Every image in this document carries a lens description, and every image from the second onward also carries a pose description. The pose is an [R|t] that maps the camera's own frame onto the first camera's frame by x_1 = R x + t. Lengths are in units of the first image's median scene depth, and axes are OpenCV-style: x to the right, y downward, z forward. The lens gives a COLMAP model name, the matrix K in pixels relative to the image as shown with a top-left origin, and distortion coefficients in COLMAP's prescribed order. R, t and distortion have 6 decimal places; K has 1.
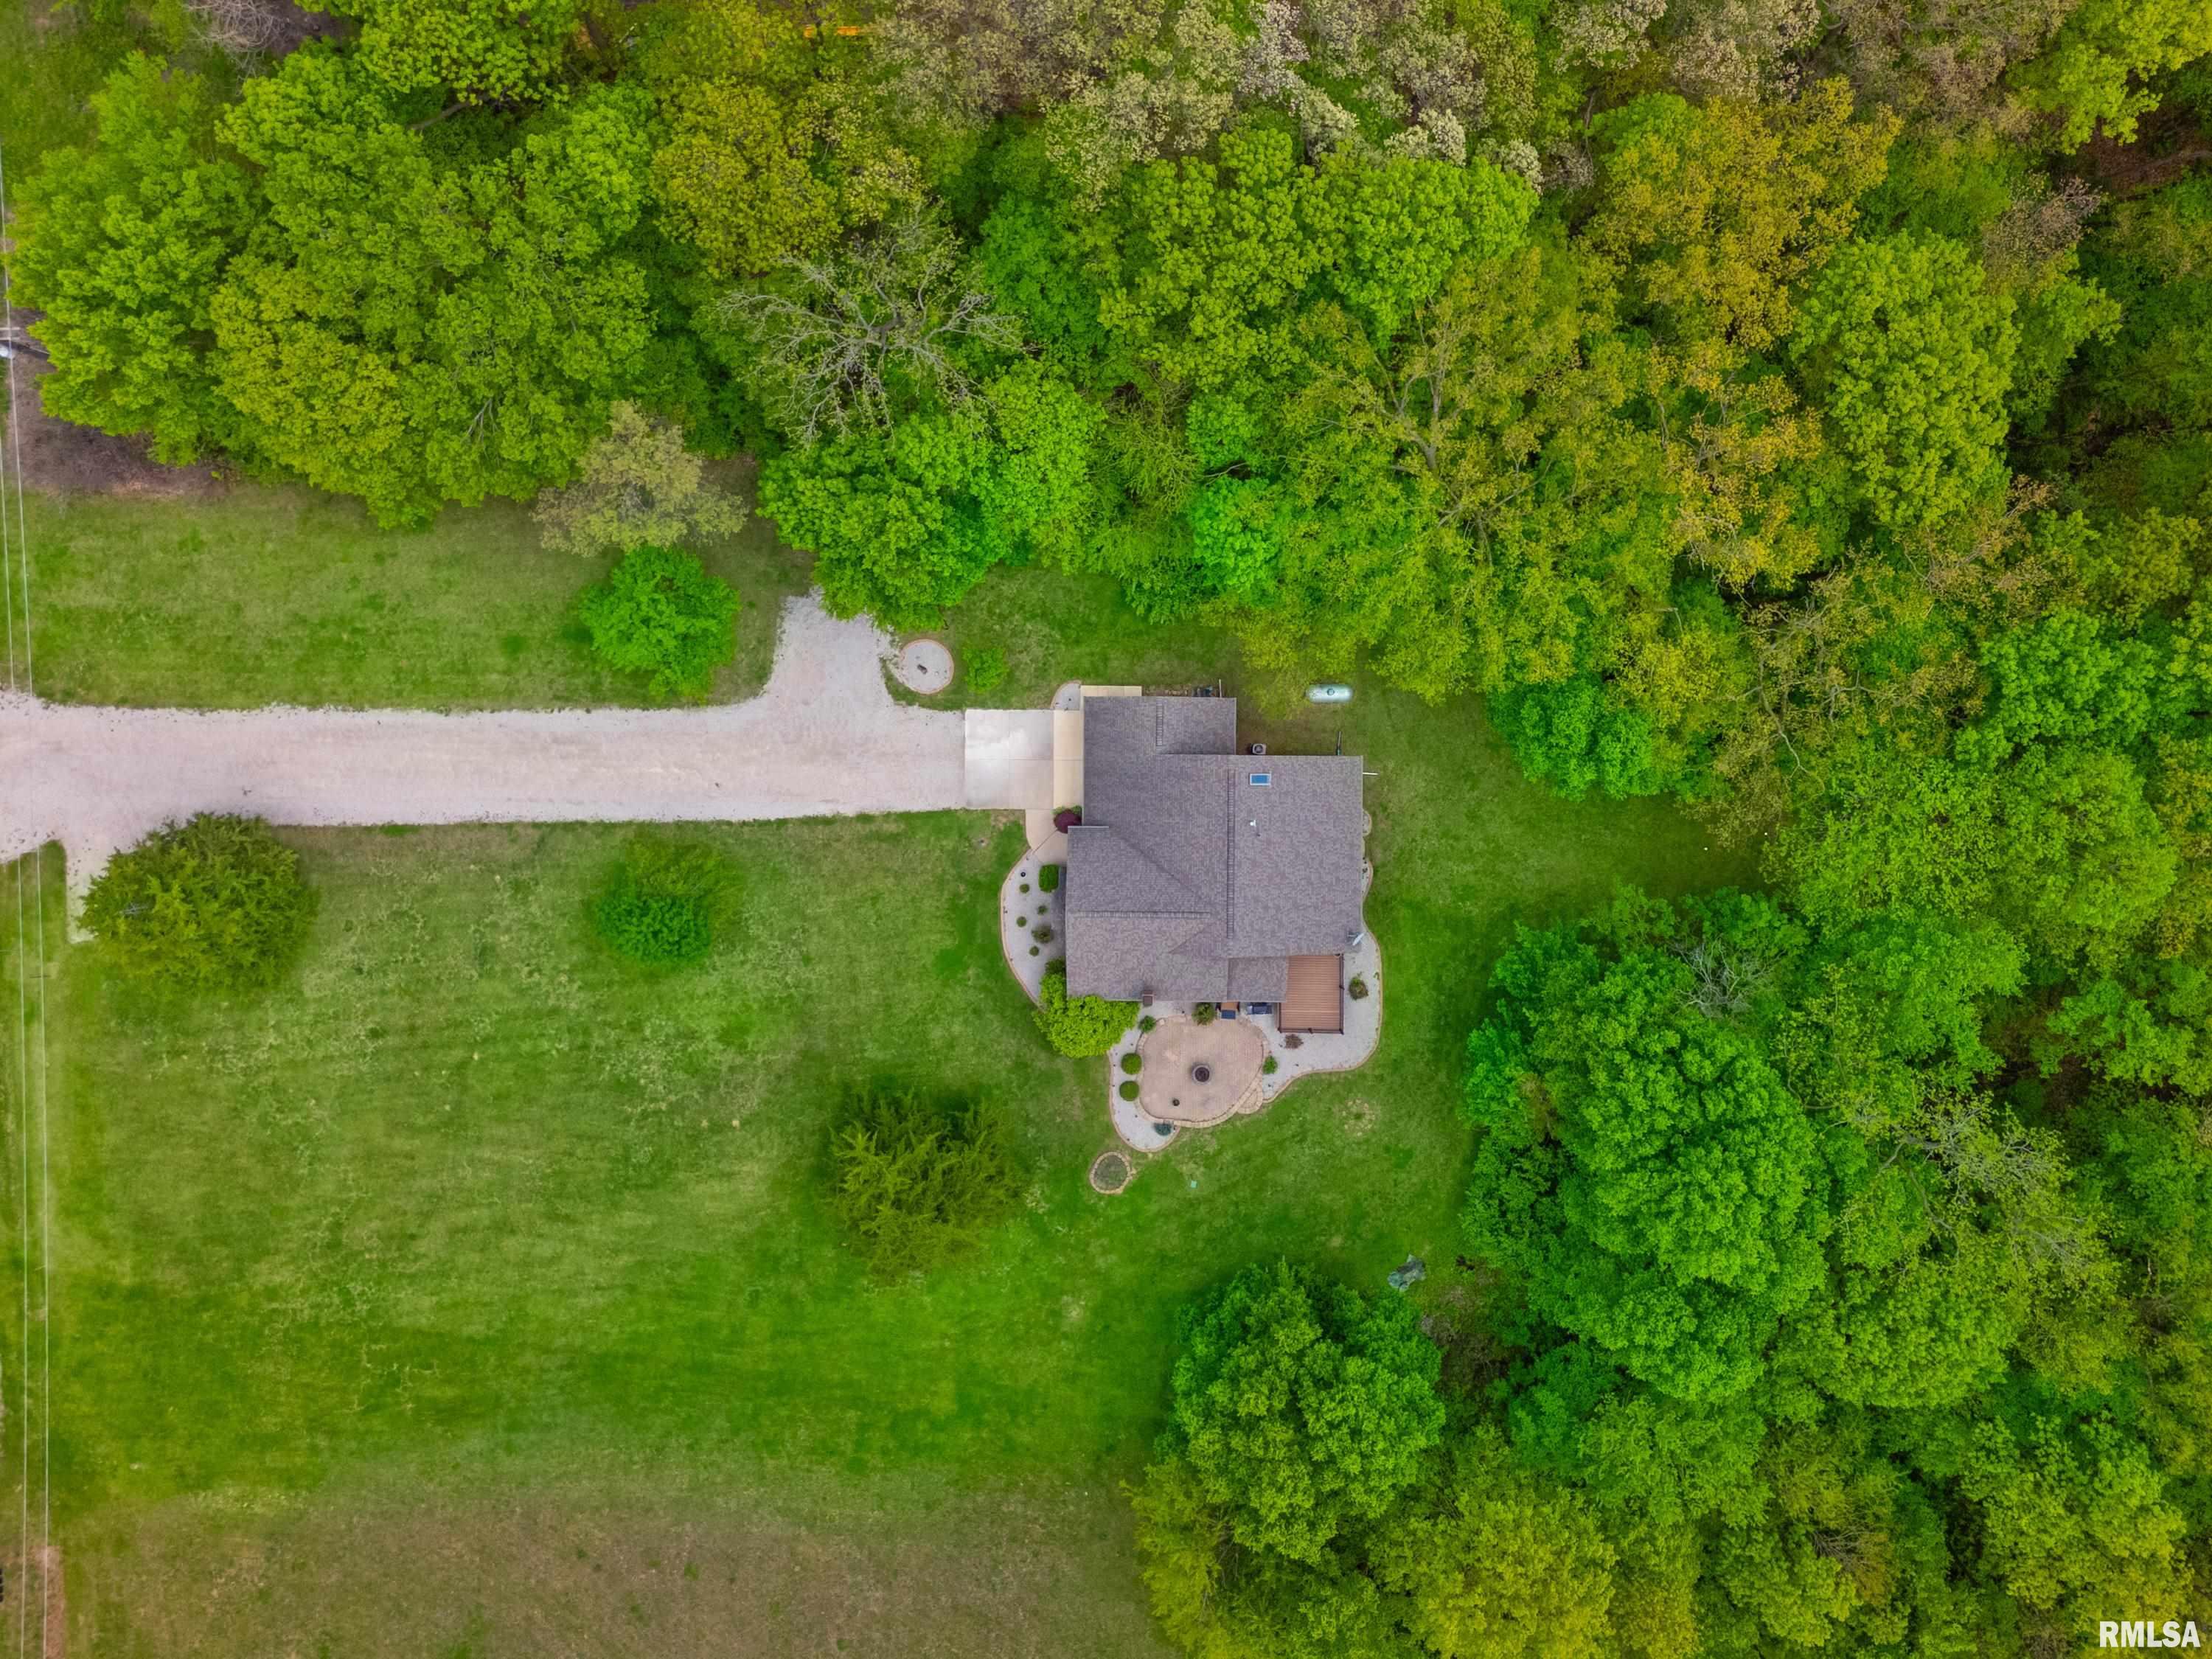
lens RADIAL K [[1629.0, 0, 1106.0], [0, 1629.0, 829.5], [0, 0, 1]] dist [-0.001569, -0.000661]
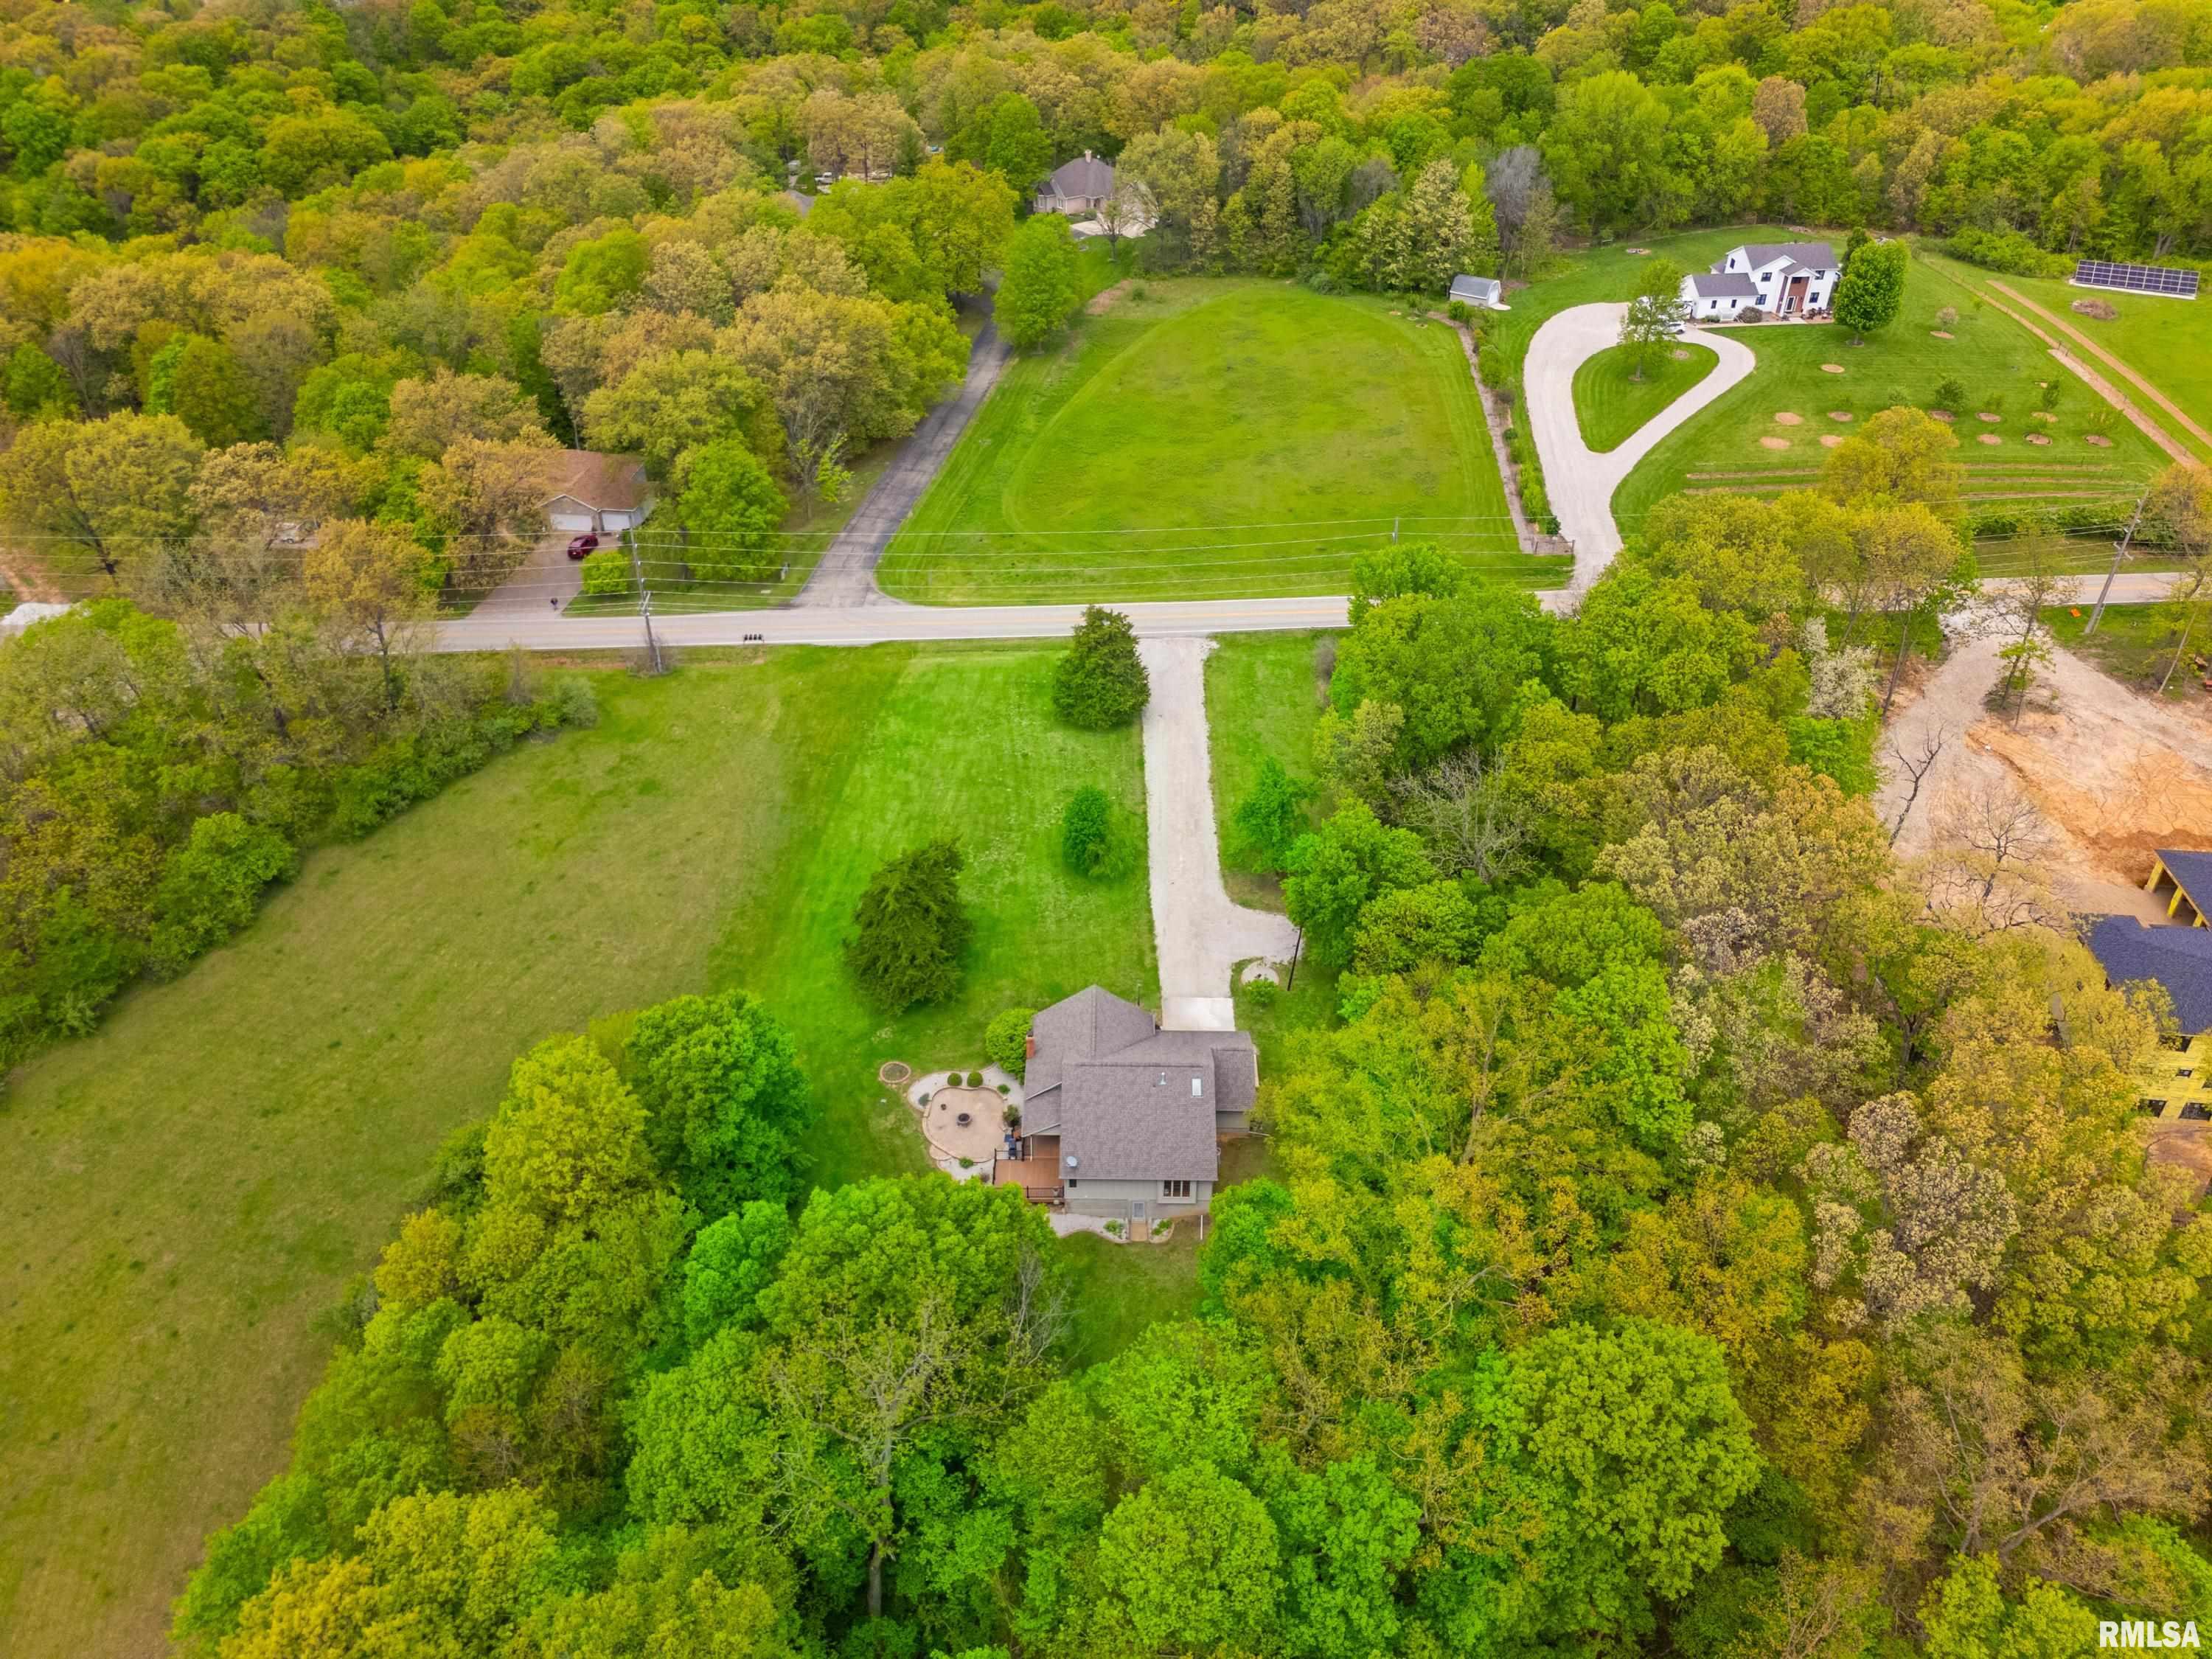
lens RADIAL K [[1629.0, 0, 1106.0], [0, 1629.0, 829.5], [0, 0, 1]] dist [-0.001569, -0.000661]
pose [[-0.005059, 0.578550, -0.815631, 1.005905], [-0.999933, 0.005569, 0.010153, 0.020981], [0.010416, 0.815628, 0.578483, 0.054032]]
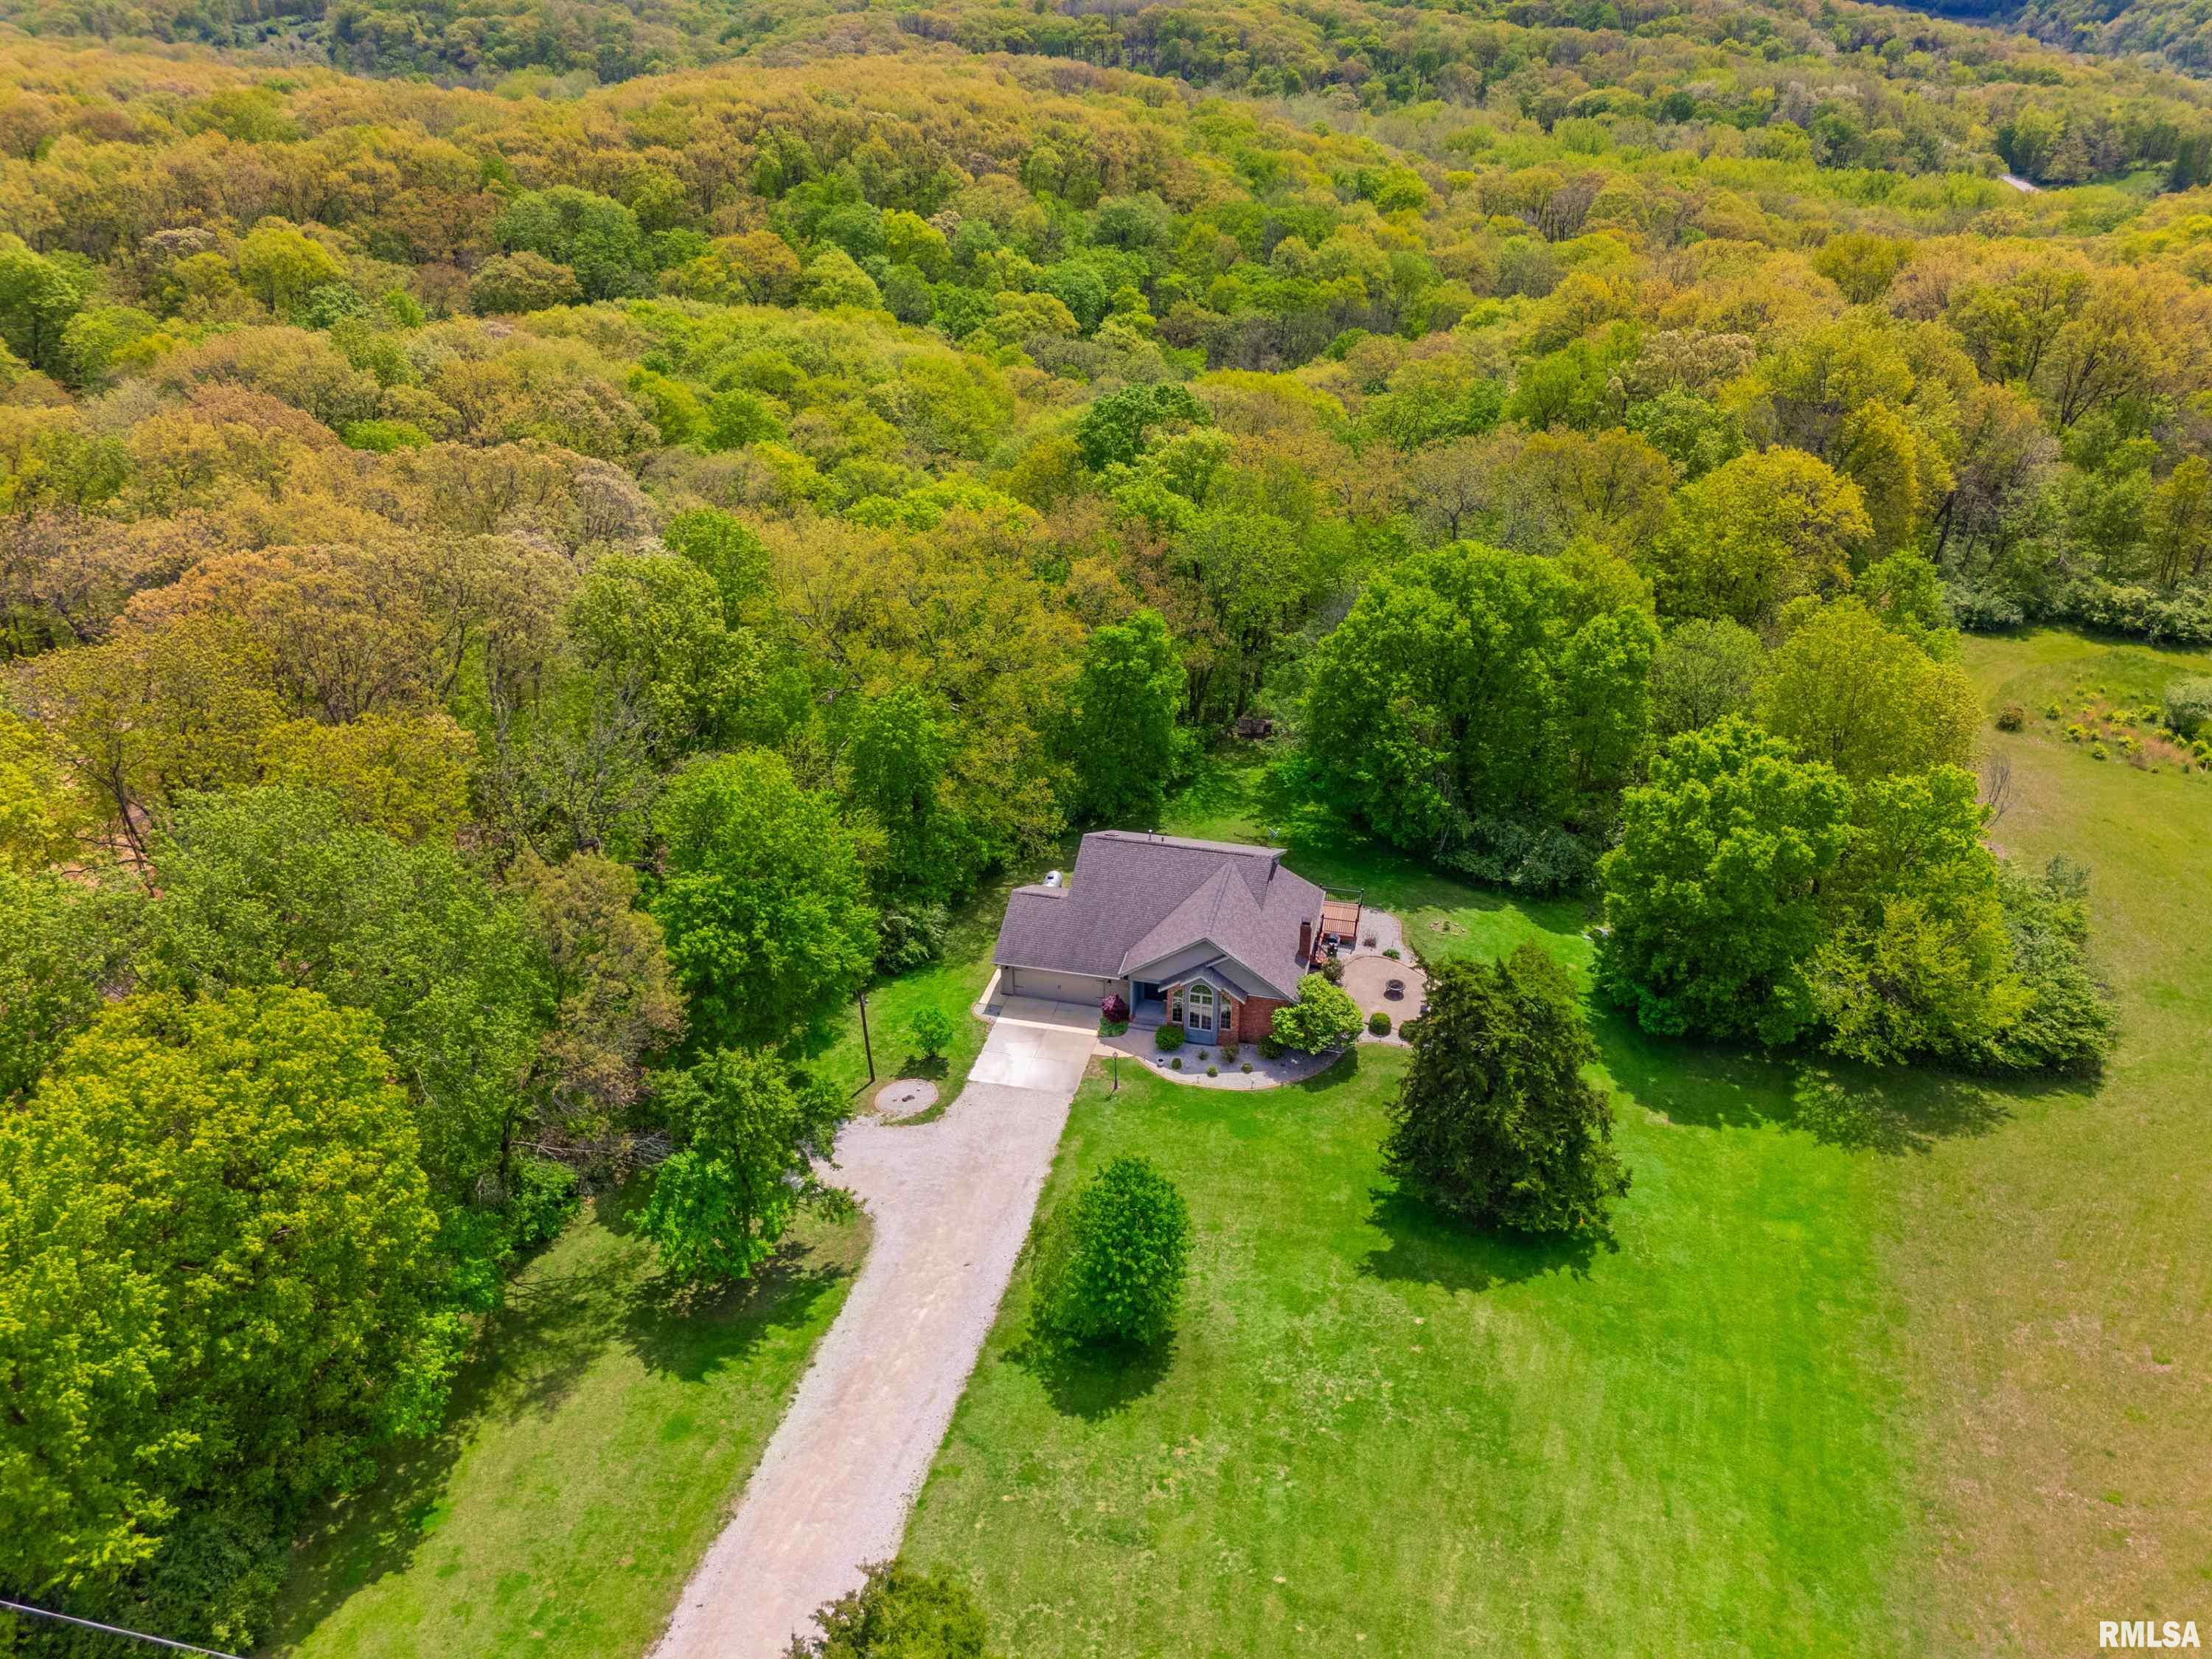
lens RADIAL K [[1629.0, 0, 1106.0], [0, 1629.0, 829.5], [0, 0, 1]] dist [-0.001569, -0.000661]
pose [[0.222801, -0.455595, 0.861854, -0.787237], [0.974857, 0.107474, -0.195201, 0.162595], [-0.003694, 0.883676, 0.468085, 0.465089]]
